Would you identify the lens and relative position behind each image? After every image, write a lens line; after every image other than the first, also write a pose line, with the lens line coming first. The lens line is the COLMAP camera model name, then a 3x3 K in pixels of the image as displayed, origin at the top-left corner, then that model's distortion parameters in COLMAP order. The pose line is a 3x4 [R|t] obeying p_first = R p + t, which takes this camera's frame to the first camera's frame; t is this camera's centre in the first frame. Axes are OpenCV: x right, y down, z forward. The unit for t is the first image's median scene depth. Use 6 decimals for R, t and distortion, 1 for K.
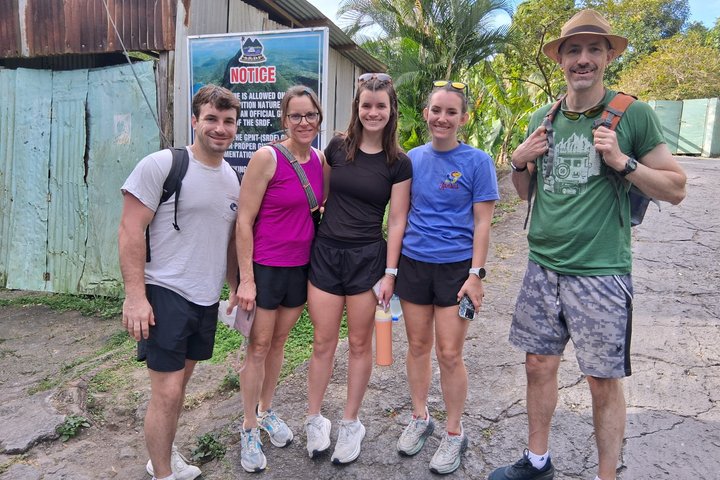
lens RADIAL K [[547.2, 0, 360.0], [0, 547.2, 240.0], [0, 0, 1]] dist [0.095520, -0.154185]
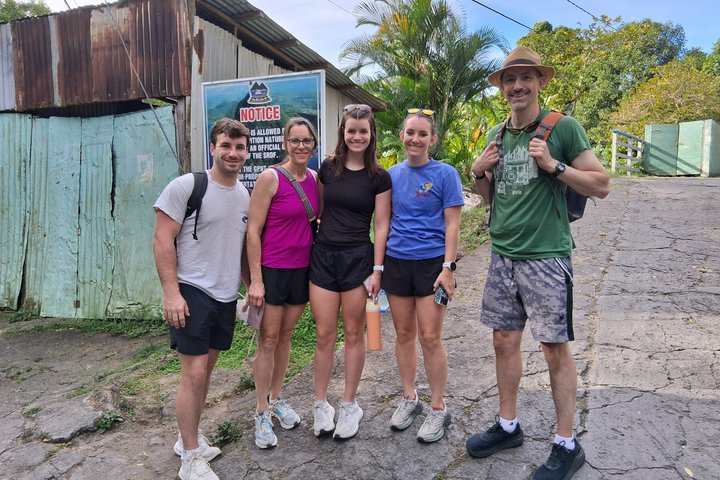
lens RADIAL K [[551.2, 0, 357.5], [0, 551.2, 242.8], [0, 0, 1]] dist [0.119609, -0.211991]
pose [[0.998942, -0.035499, -0.029251, 0.029281], [0.033572, 0.997391, -0.063911, 0.043977], [0.031443, 0.062861, 0.997527, -0.112985]]
